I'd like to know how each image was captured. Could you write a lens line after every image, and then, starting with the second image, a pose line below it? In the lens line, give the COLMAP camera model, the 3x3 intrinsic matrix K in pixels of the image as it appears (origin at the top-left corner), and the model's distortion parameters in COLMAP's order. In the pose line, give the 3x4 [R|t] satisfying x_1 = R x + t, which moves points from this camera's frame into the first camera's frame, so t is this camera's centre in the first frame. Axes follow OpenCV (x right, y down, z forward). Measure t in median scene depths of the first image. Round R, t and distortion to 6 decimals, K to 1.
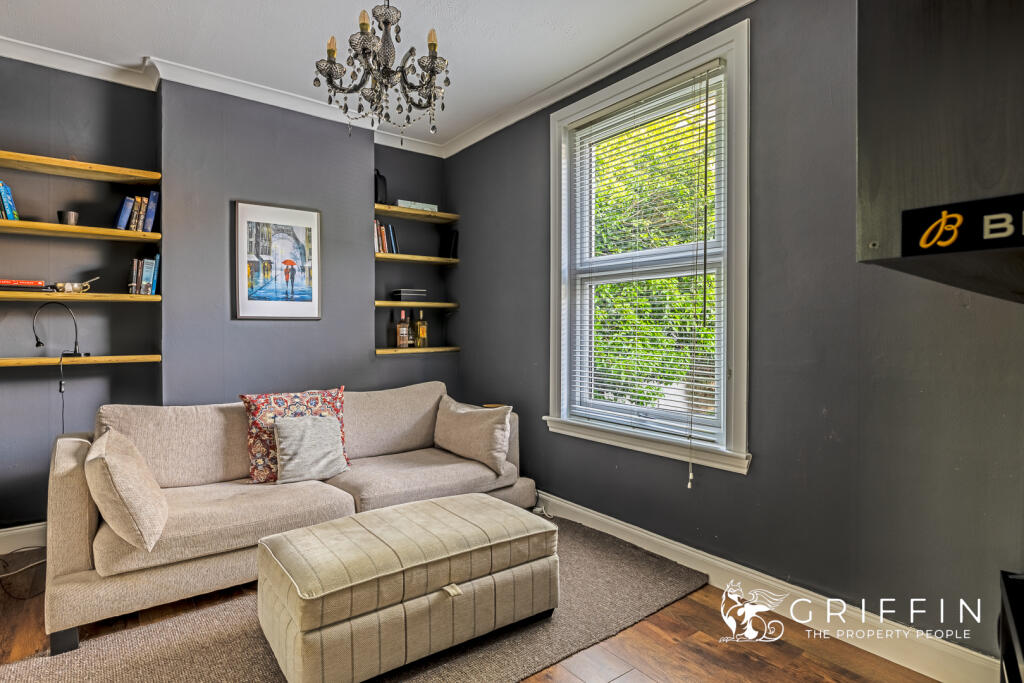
lens RADIAL K [[529.9, 0, 512.1], [0, 529.9, 299.6], [0, 0, 1]] dist [-0.000783, -0.000418]
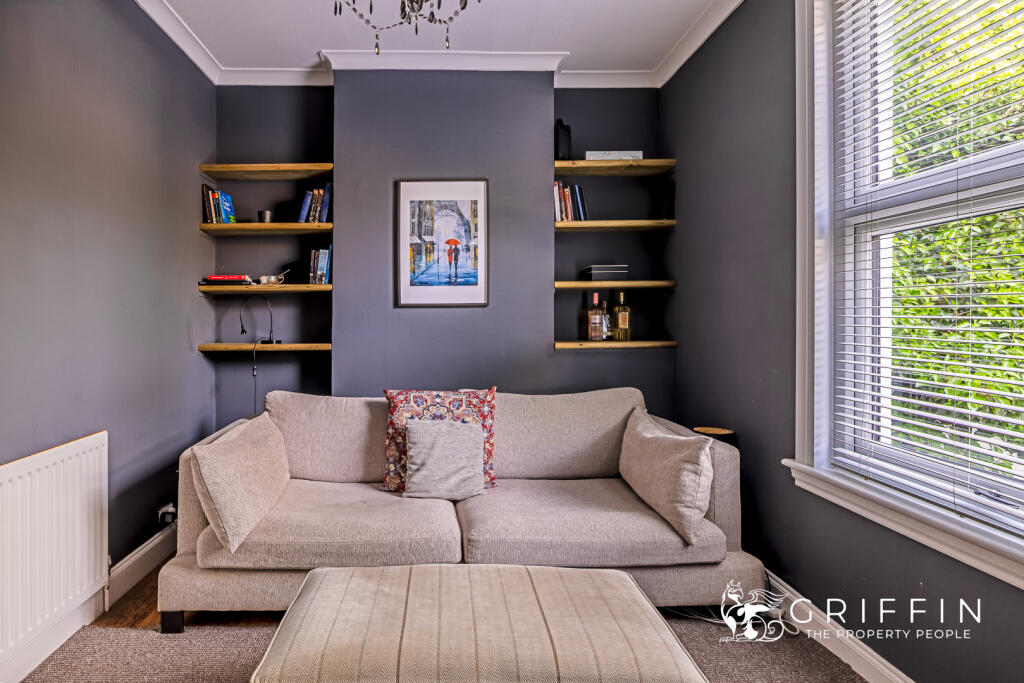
lens RADIAL K [[529.9, 0, 512.1], [0, 529.9, 299.6], [0, 0, 1]] dist [-0.000783, -0.000418]
pose [[0.802102, -0.026779, -0.596586, 0.189015], [0.037214, 0.999294, 0.005180, 0.025855], [0.596026, -0.026356, 0.802532, 0.361547]]
